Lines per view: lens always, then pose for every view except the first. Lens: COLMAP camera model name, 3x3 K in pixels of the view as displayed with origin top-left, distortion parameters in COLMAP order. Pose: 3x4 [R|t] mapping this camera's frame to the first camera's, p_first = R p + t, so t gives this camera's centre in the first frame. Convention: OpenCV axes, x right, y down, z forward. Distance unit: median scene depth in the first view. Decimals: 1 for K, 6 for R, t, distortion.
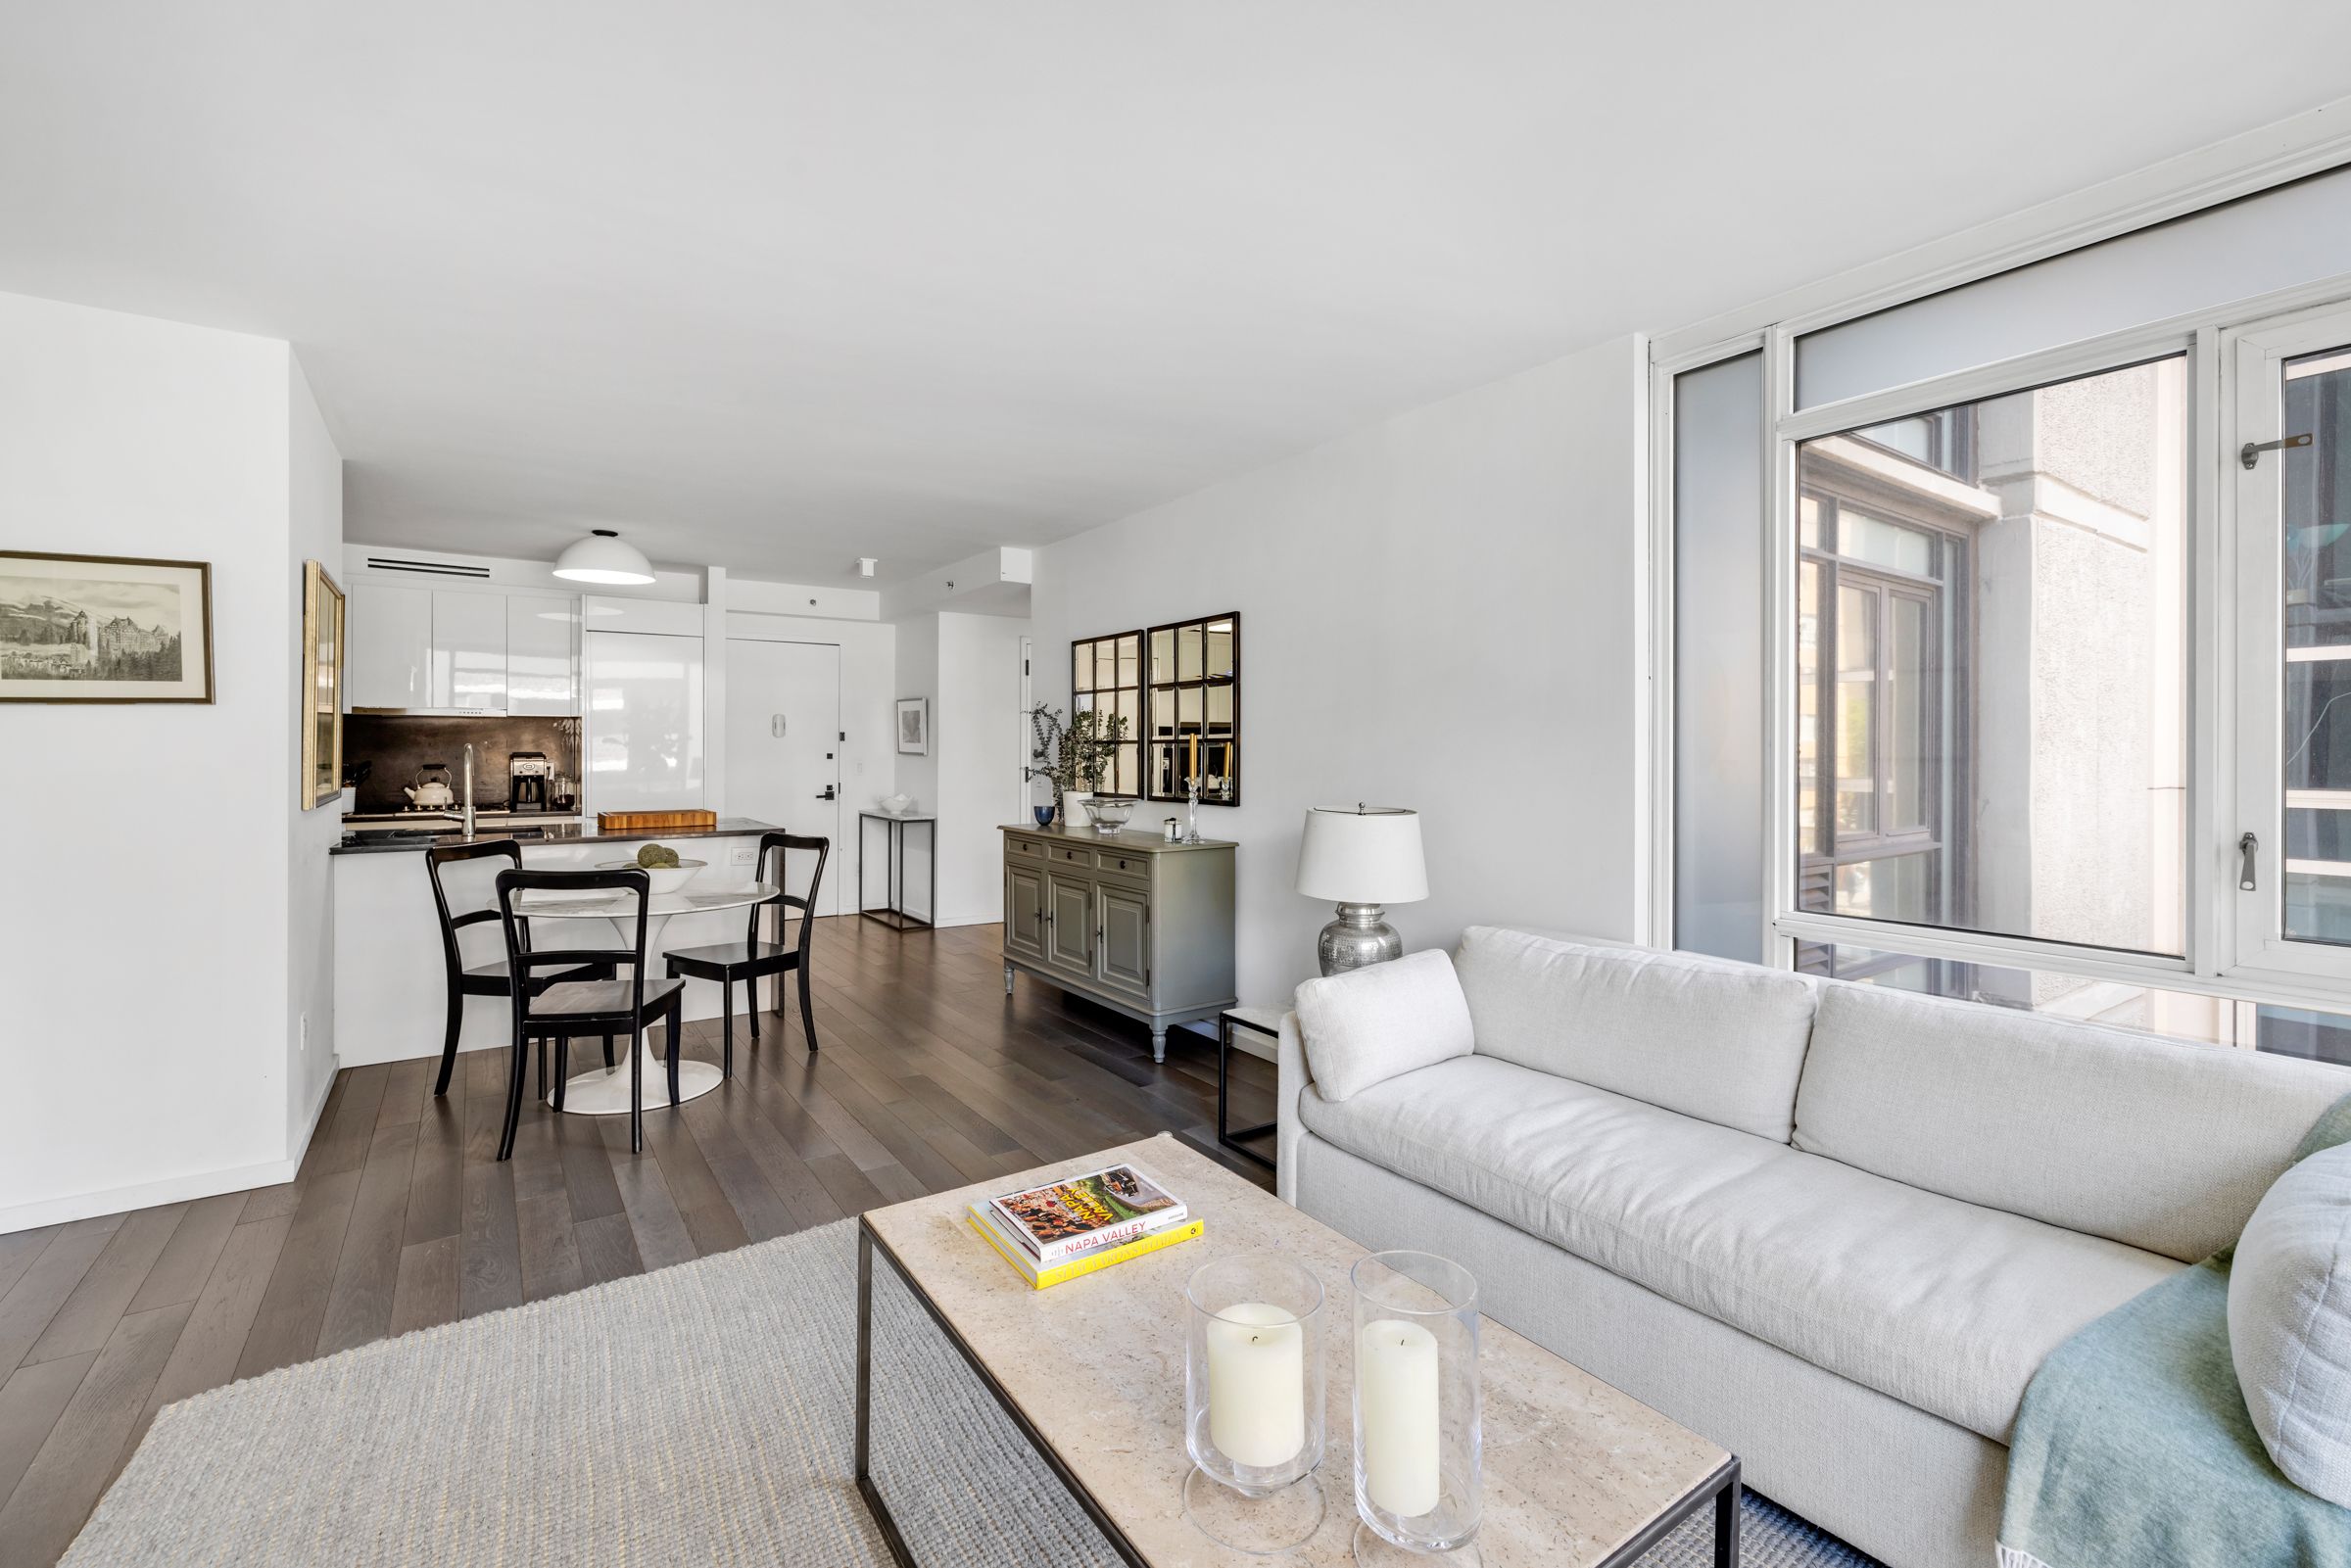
lens RADIAL K [[1004.9, 0, 1167.6], [0, 1004.9, 750.7], [0, 0, 1]] dist [-0.000332, 0.000260]
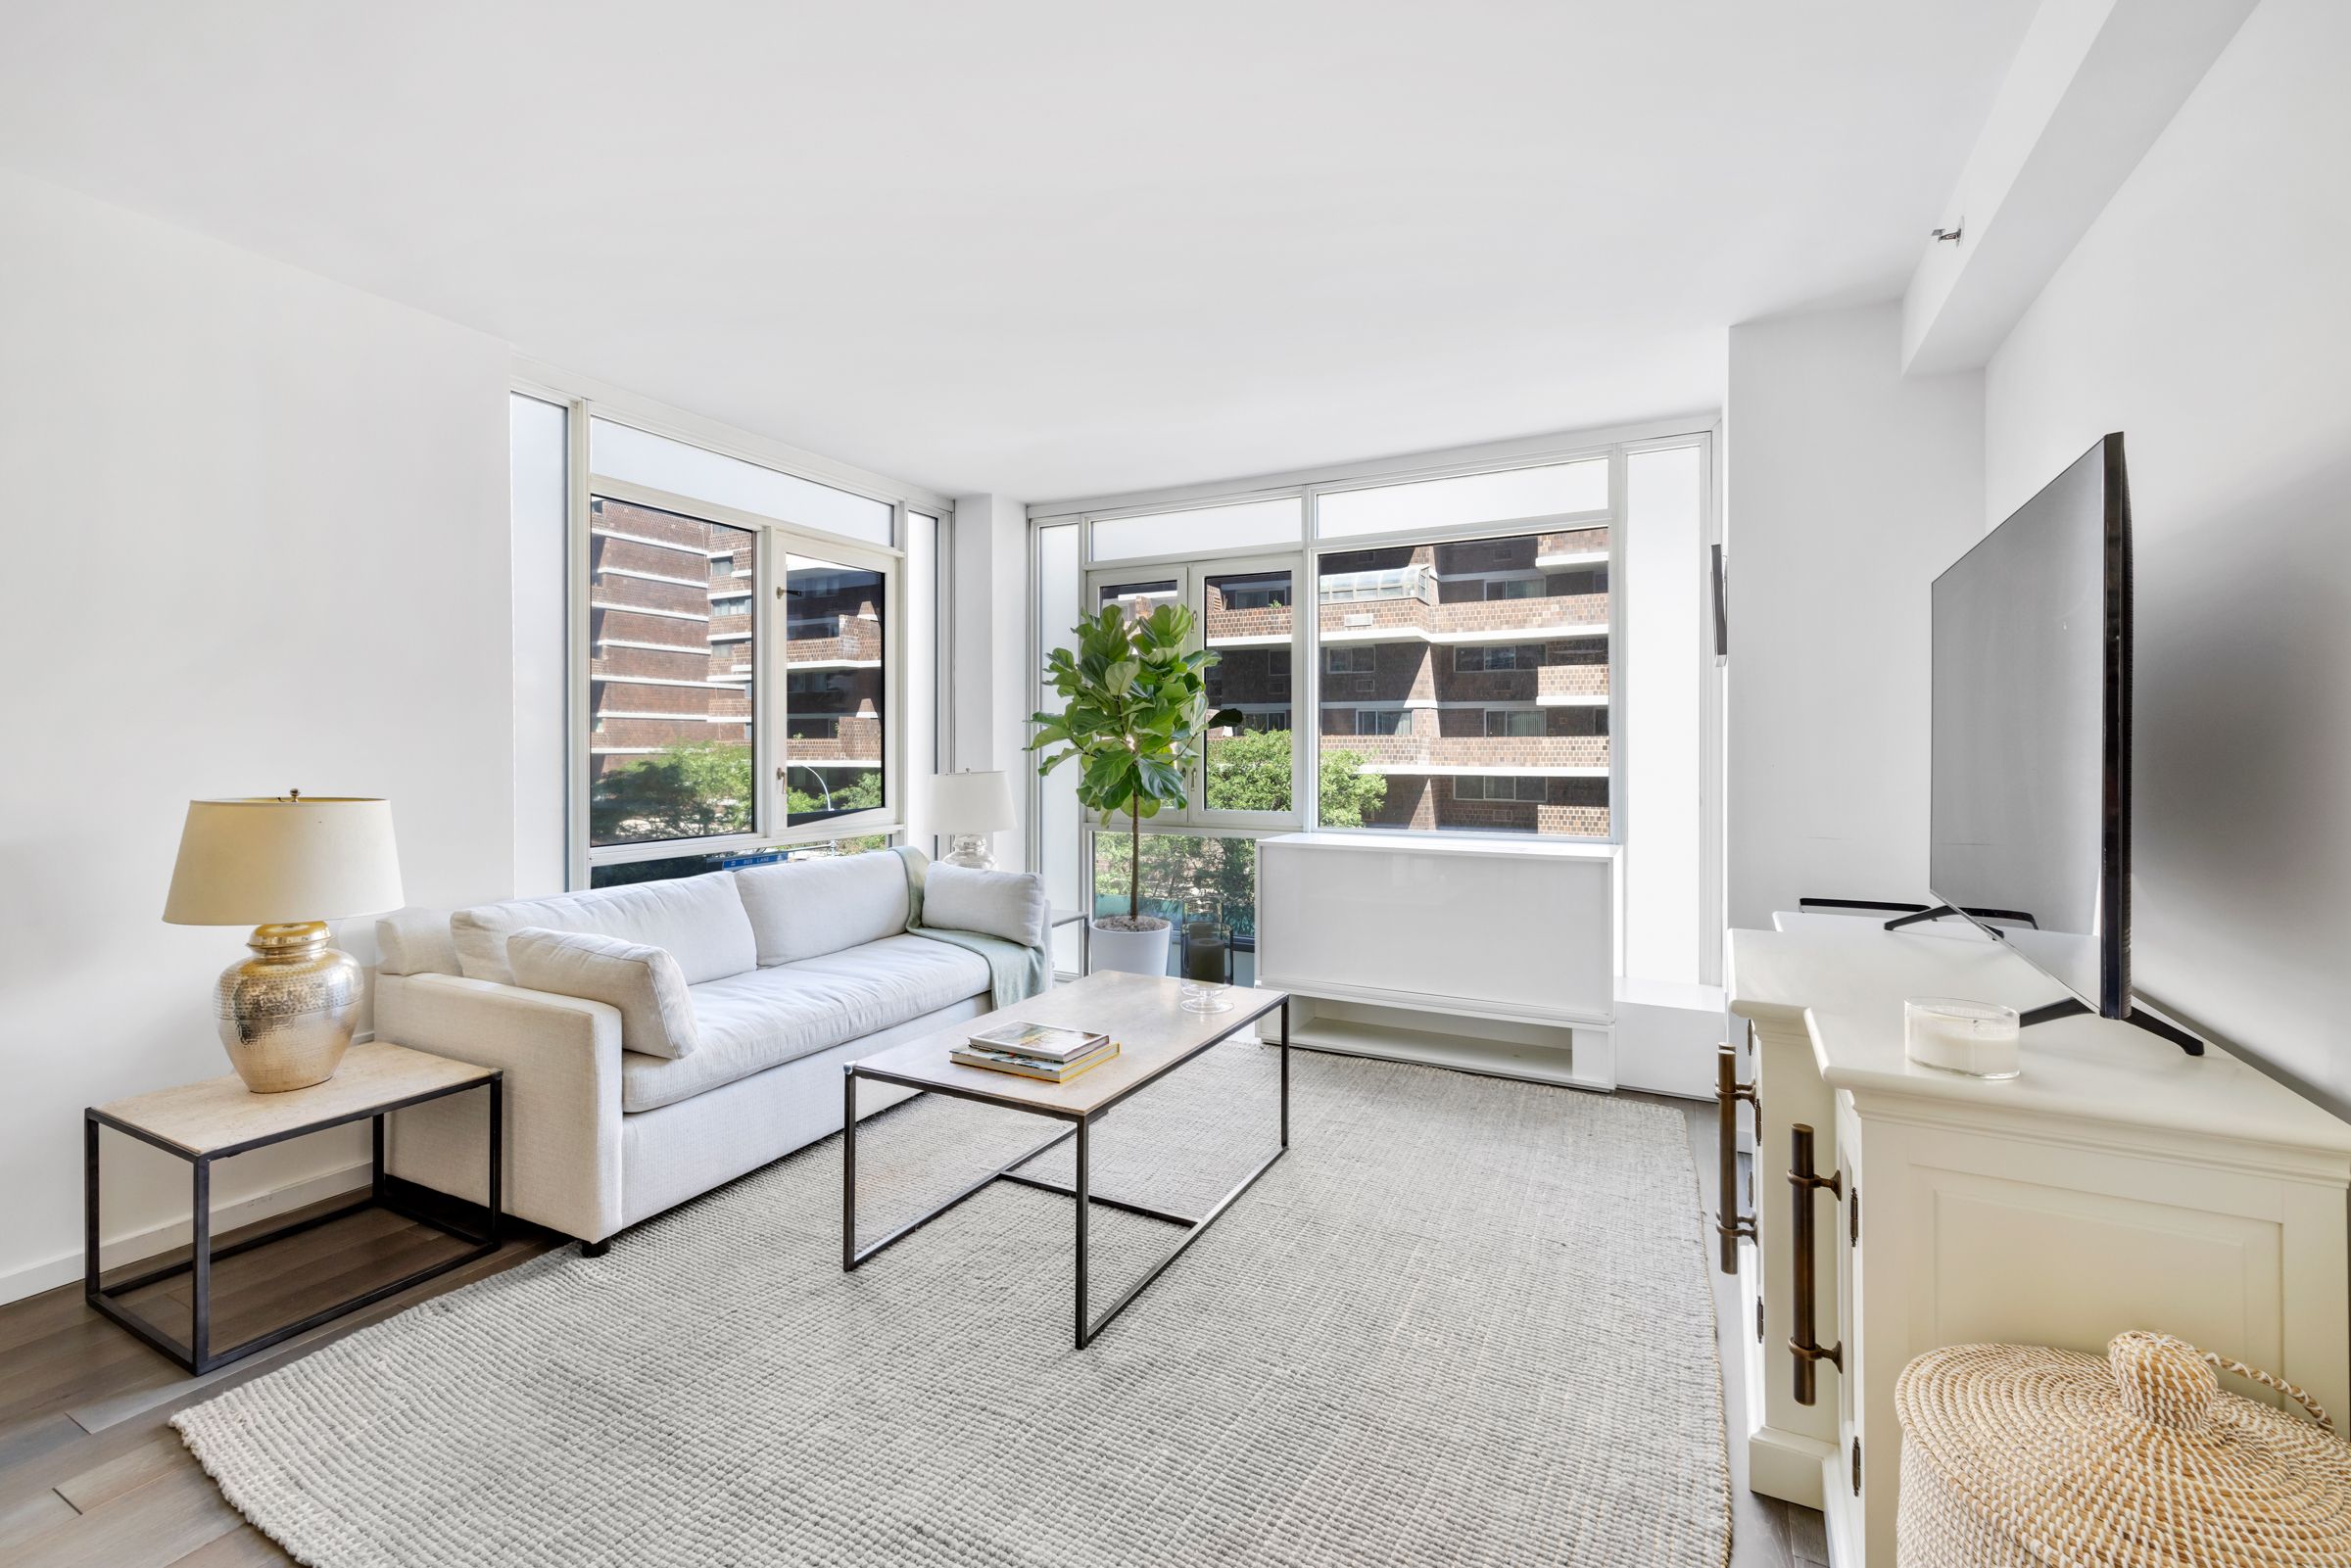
lens RADIAL K [[1004.9, 0, 1167.6], [0, 1004.9, 750.7], [0, 0, 1]] dist [-0.000332, 0.000260]
pose [[-0.464894, -0.002011, 0.885364, -0.540680], [0.001074, 0.999995, 0.002835, 0.016588], [-0.885366, 0.002268, -0.464890, 0.567944]]
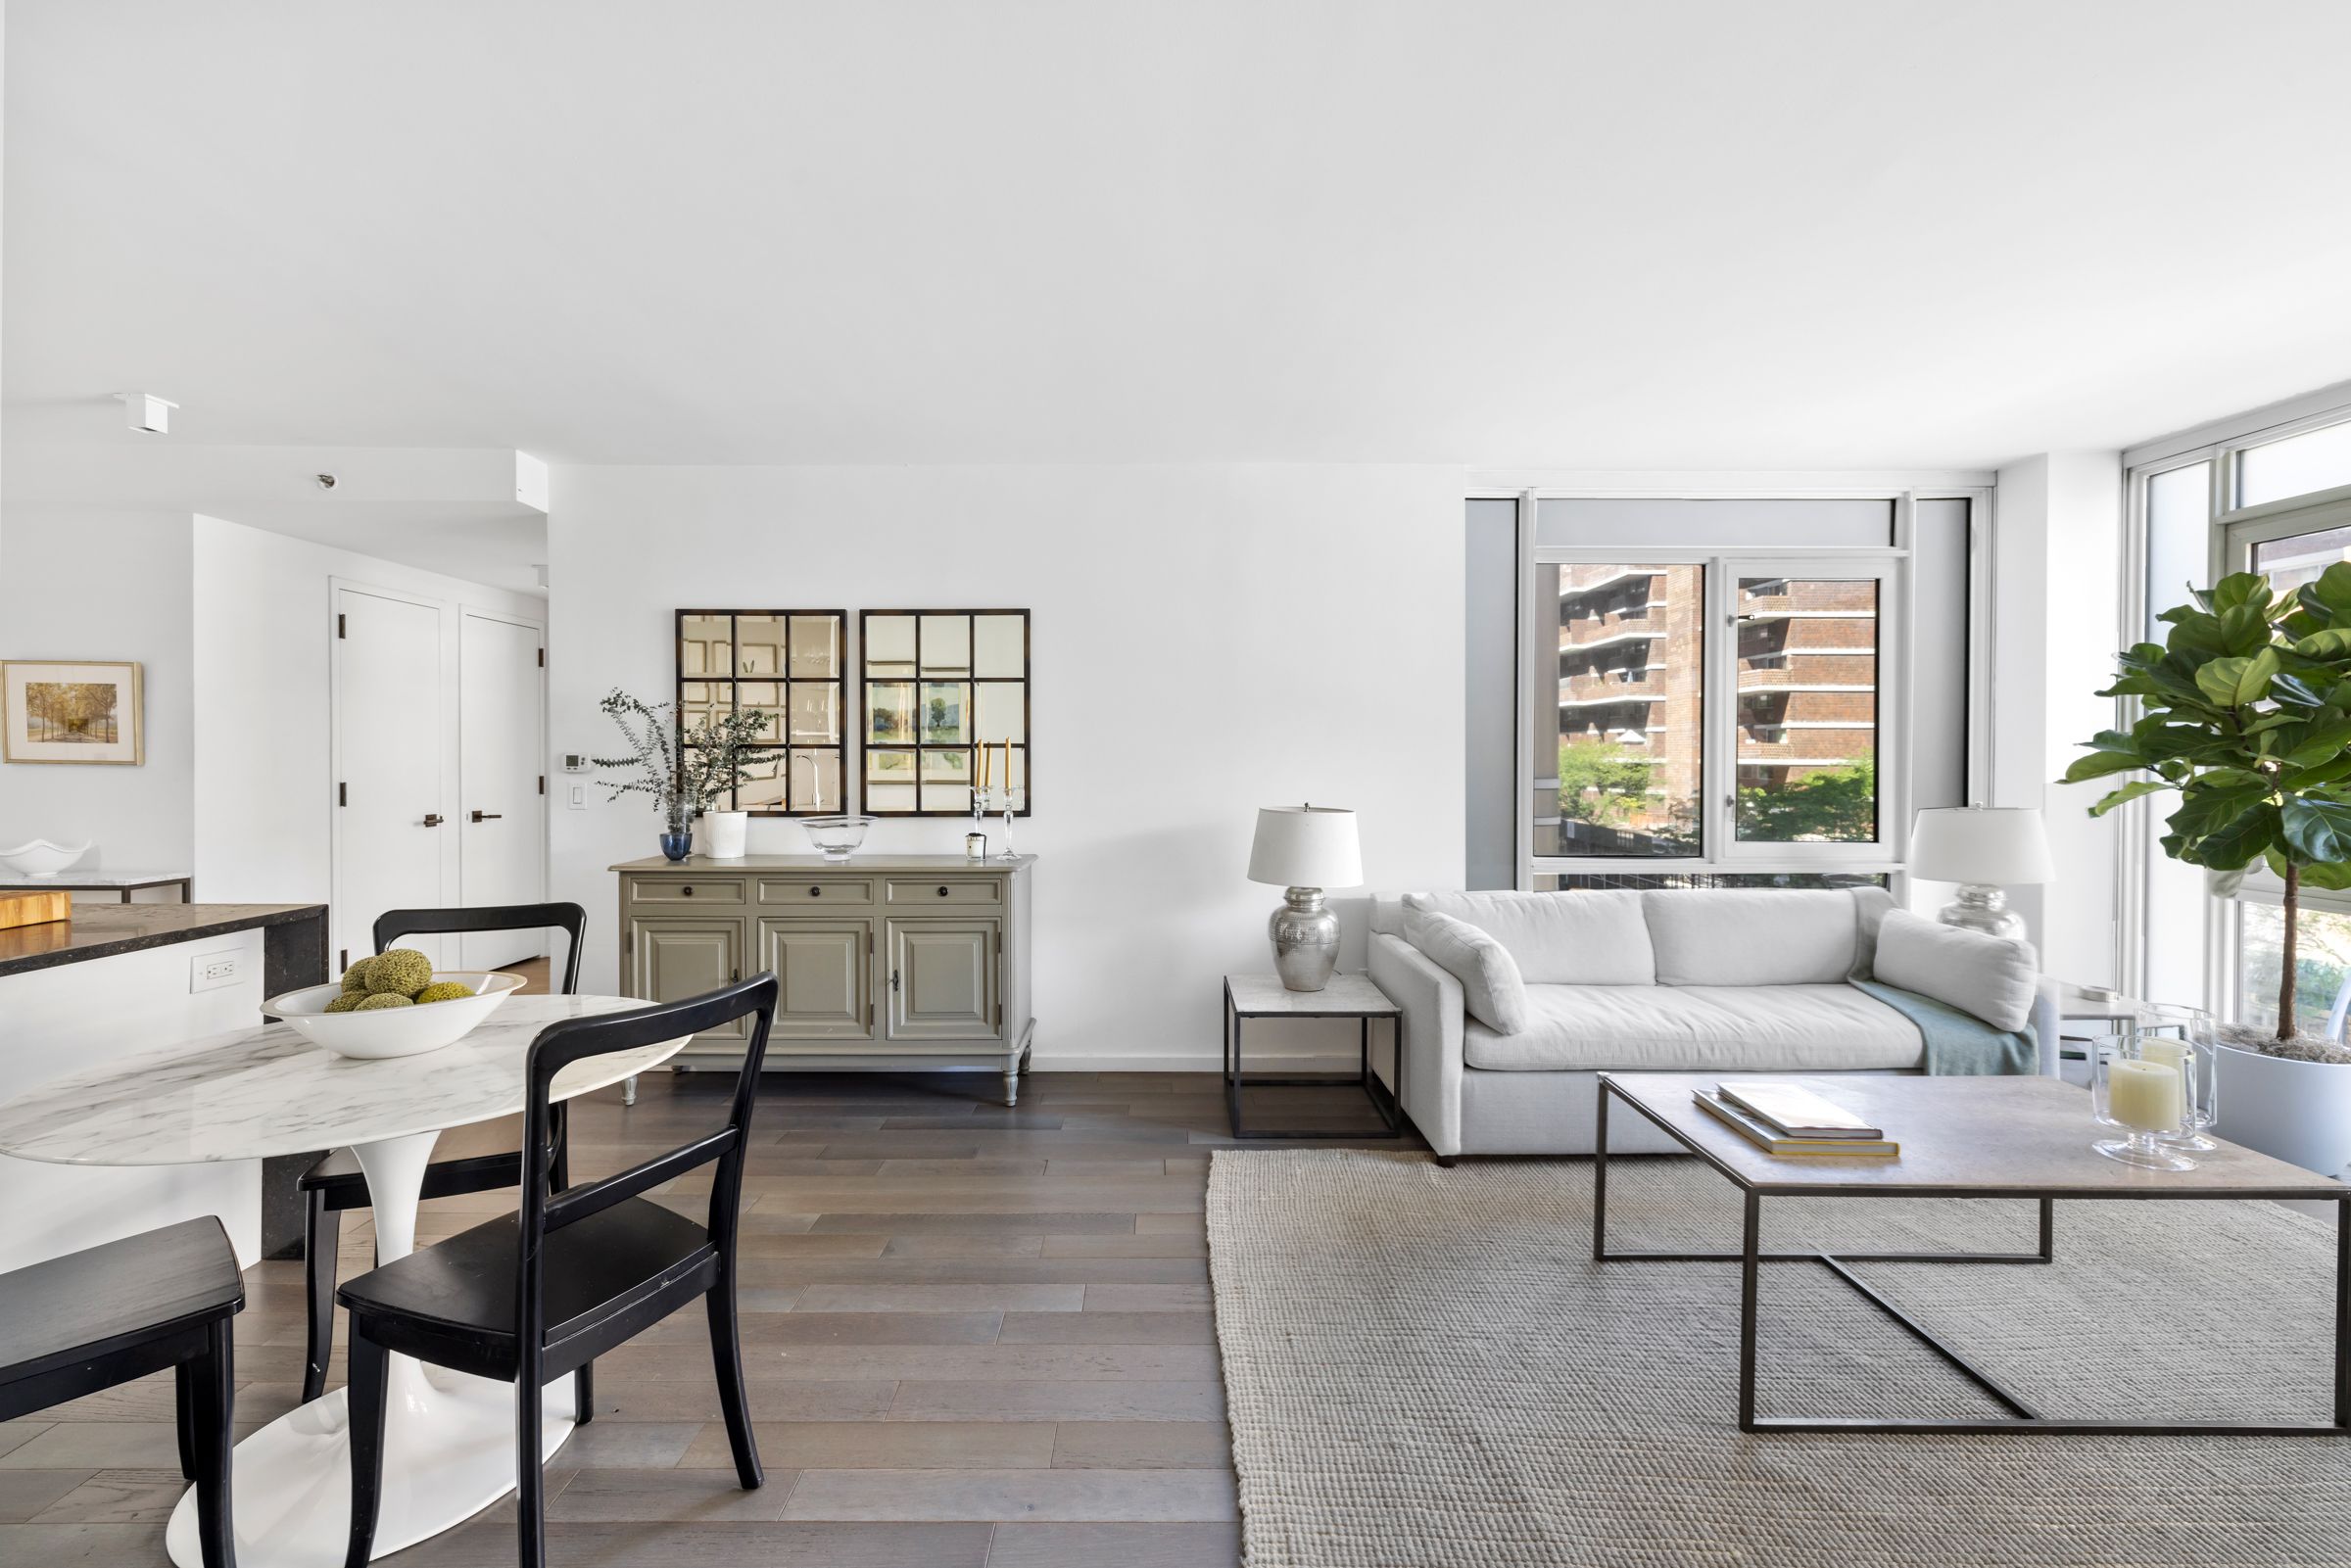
lens RADIAL K [[983.9, 0, 1160.7], [0, 983.9, 766.9], [0, 0, 1]] dist [0.001274, 0.000127]
pose [[0.561691, -0.006182, 0.827324, -0.607789], [-0.001570, 0.999962, 0.008537, 0.000524], [-0.827346, -0.006094, 0.561660, 0.367726]]
